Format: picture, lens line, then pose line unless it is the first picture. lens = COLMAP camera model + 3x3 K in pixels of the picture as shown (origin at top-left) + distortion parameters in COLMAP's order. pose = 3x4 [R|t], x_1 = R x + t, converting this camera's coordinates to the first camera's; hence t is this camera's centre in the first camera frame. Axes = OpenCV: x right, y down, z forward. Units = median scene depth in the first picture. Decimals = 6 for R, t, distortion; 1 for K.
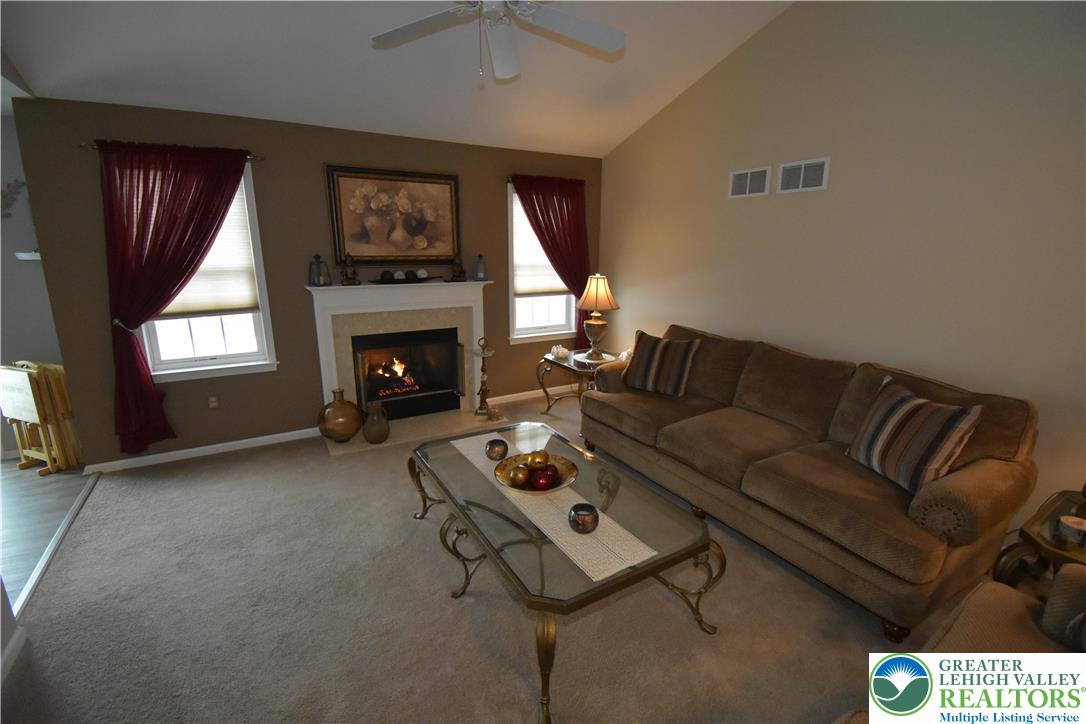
lens RADIAL K [[479.7, 0, 549.6], [0, 479.7, 363.6], [0, 0, 1]] dist [0.017422, -0.023022]
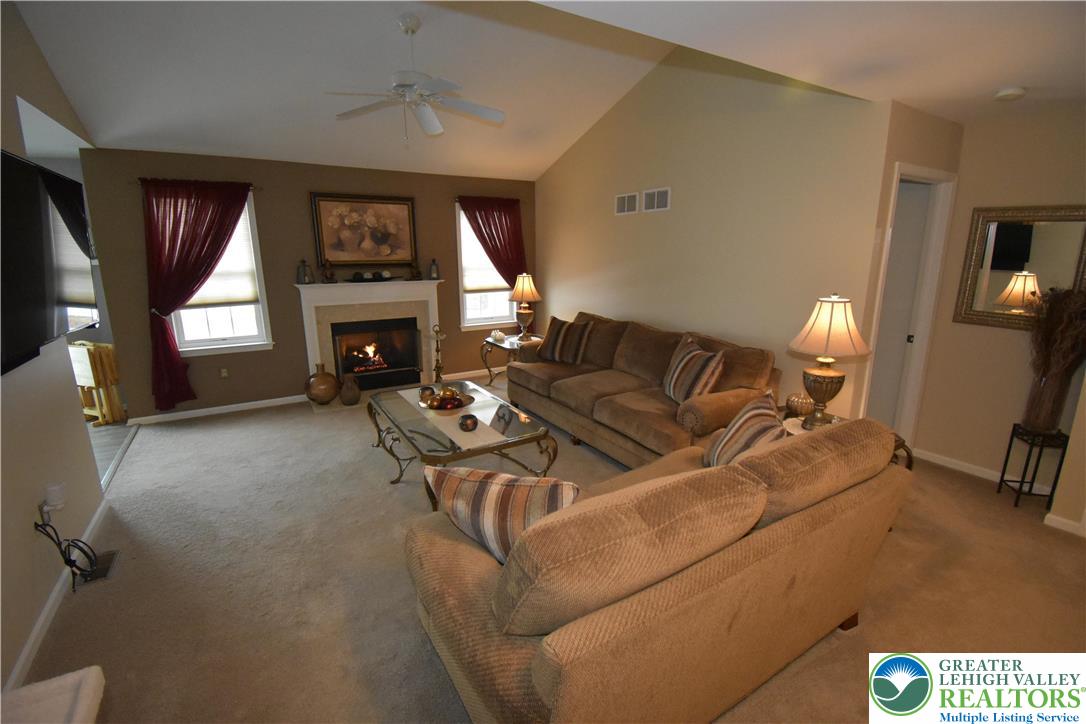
lens RADIAL K [[479.7, 0, 549.6], [0, 479.7, 363.6], [0, 0, 1]] dist [0.017422, -0.023022]
pose [[0.999898, -0.010944, 0.009199, 0.169818], [0.011034, 0.999891, -0.009852, 0.074361], [-0.009090, 0.009952, 0.999909, -0.308640]]
